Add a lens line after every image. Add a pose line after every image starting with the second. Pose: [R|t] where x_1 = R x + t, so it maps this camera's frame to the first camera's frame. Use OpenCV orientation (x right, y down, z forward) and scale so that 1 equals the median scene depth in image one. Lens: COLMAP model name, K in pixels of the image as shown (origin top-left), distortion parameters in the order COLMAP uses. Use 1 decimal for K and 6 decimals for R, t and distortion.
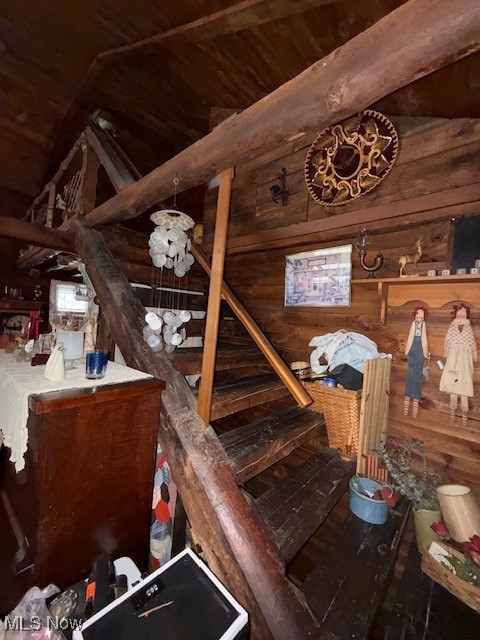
lens RADIAL K [[256.1, 0, 240.0], [0, 256.1, 320.0], [0, 0, 1]] dist [0.001101, 0.000063]
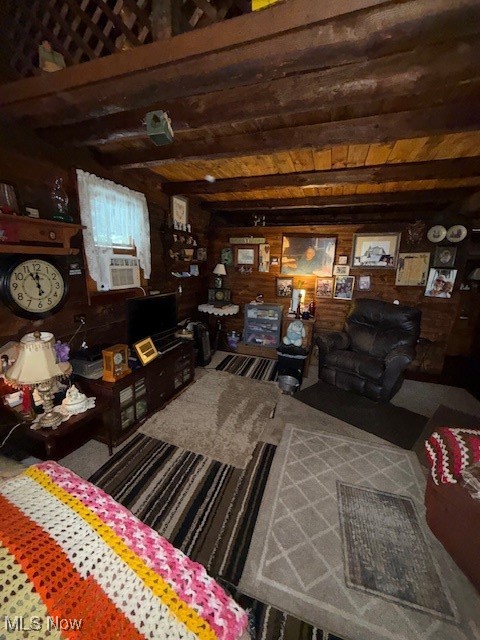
lens RADIAL K [[256.1, 0, 240.0], [0, 256.1, 320.0], [0, 0, 1]] dist [0.001101, 0.000063]
pose [[0.913411, -0.137345, 0.383167, -0.688163], [0.045296, 0.969804, 0.239644, -0.008080], [-0.404511, -0.201538, 0.892050, 0.469283]]
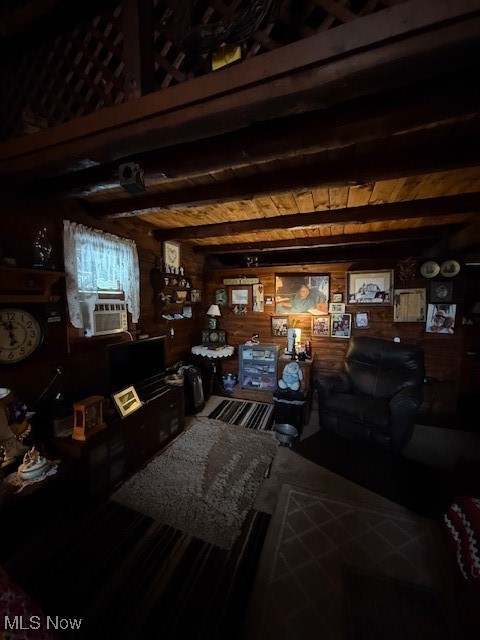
lens RADIAL K [[256.1, 0, 240.0], [0, 256.1, 320.0], [0, 0, 1]] dist [0.001101, 0.000063]
pose [[0.916030, -0.104617, 0.387225, -0.650797], [0.073722, 0.992854, 0.093843, -0.011322], [-0.394276, -0.057416, 0.917197, 0.482595]]
